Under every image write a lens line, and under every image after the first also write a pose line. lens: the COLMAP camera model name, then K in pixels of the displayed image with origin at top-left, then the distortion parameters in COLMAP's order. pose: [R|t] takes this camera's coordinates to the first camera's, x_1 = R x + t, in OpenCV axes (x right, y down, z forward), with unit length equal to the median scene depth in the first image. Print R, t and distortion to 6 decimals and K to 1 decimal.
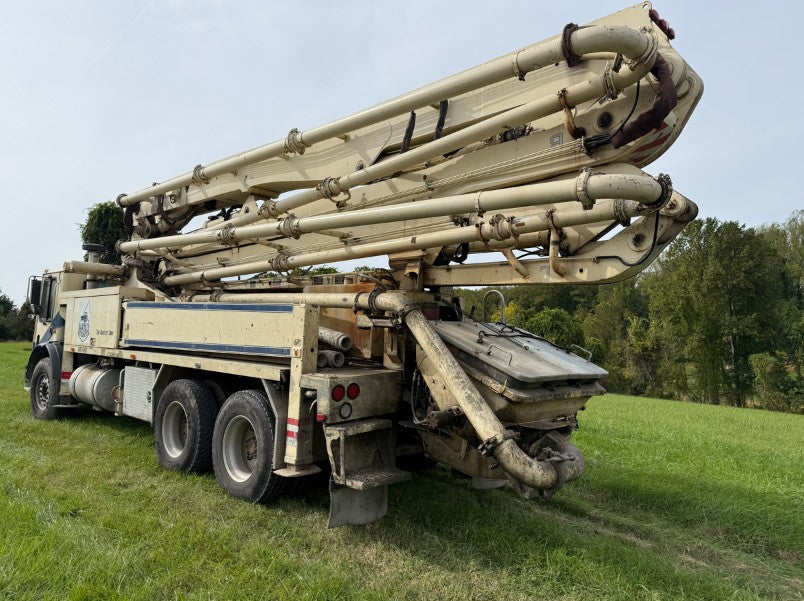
lens RADIAL K [[574.4, 0, 402.0], [0, 574.4, 300.5], [0, 0, 1]] dist [0.056323, -0.105880]
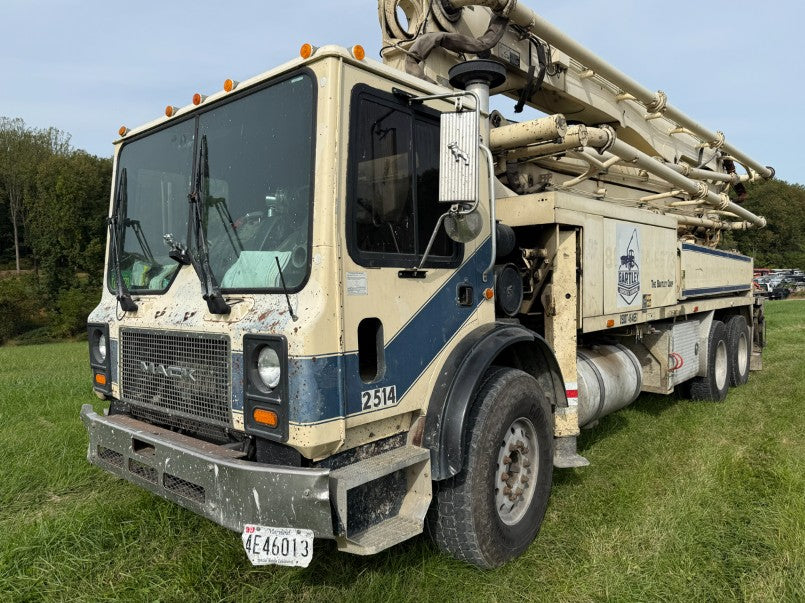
lens RADIAL K [[575.1, 0, 402.5], [0, 575.1, 301.5], [0, 0, 1]] dist [0.056323, -0.105880]
pose [[-0.035542, -0.078982, 0.996242, -1.788228], [-0.060296, 0.995225, 0.076751, 0.065597], [-0.997548, -0.057341, -0.040135, 2.031384]]
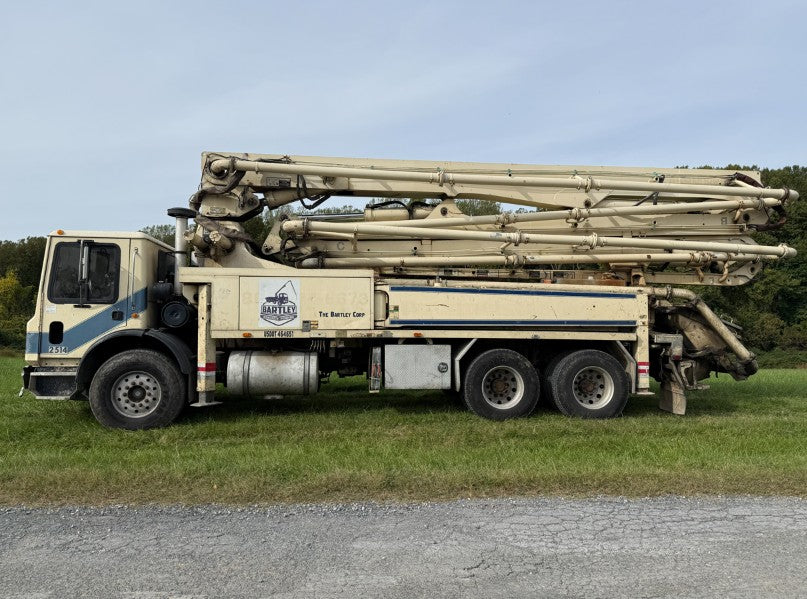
lens RADIAL K [[576.6, 0, 403.5], [0, 576.6, 299.5], [0, 0, 1]] dist [0.056323, -0.105880]
pose [[0.639204, -0.001493, 0.769036, -1.852636], [-0.031200, 0.999124, 0.027872, -0.002325], [-0.768404, -0.041810, 0.638598, 0.445100]]
